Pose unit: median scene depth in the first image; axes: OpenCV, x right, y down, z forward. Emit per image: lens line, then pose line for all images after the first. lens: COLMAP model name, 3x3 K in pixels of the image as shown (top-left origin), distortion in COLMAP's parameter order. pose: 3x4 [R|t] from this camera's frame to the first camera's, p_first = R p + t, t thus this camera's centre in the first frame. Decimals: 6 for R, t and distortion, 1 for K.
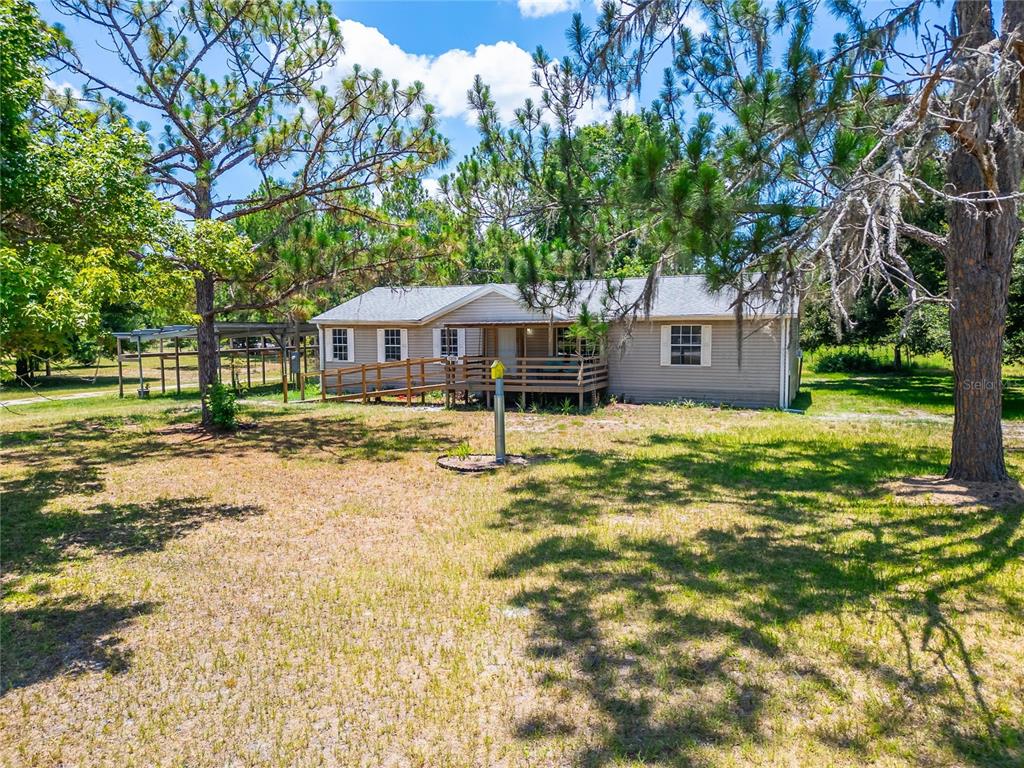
lens RADIAL K [[718.4, 0, 515.9], [0, 718.4, 382.4], [0, 0, 1]] dist [0.045999, -0.044251]
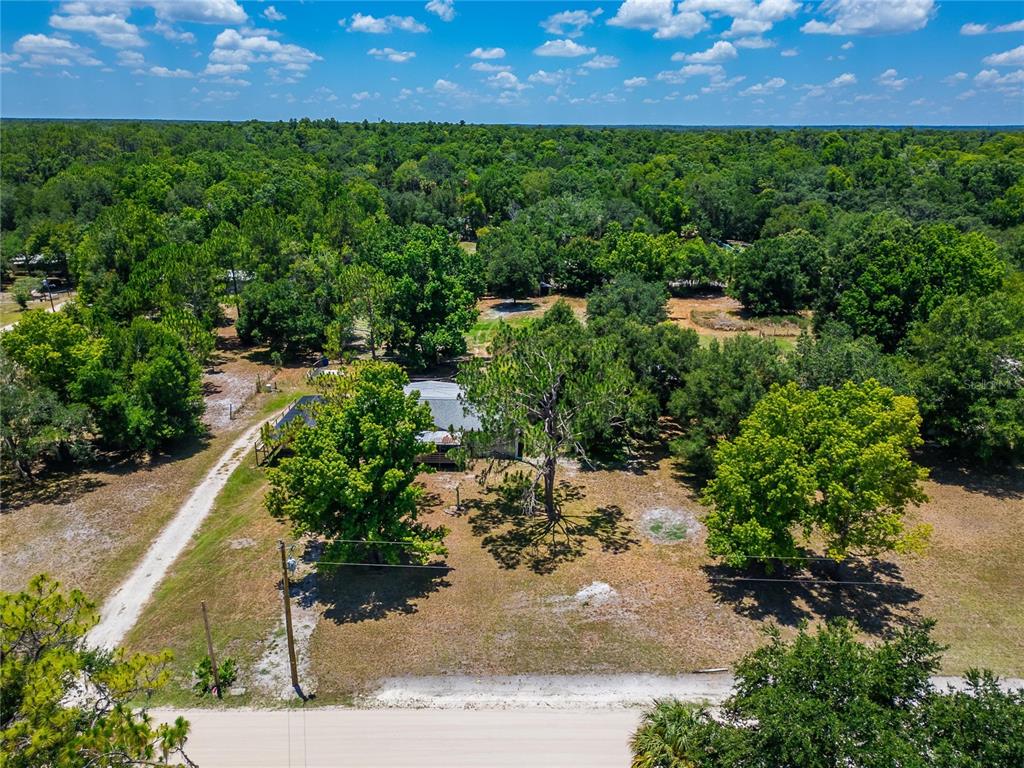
lens RADIAL K [[718.4, 0, 509.8], [0, 718.4, 381.5], [0, 0, 1]] dist [0.045999, -0.044251]
pose [[0.935527, -0.096863, 0.339714, -0.754127], [0.007972, 0.967216, 0.253829, -1.155494], [-0.353164, -0.234756, 0.905630, -1.911206]]
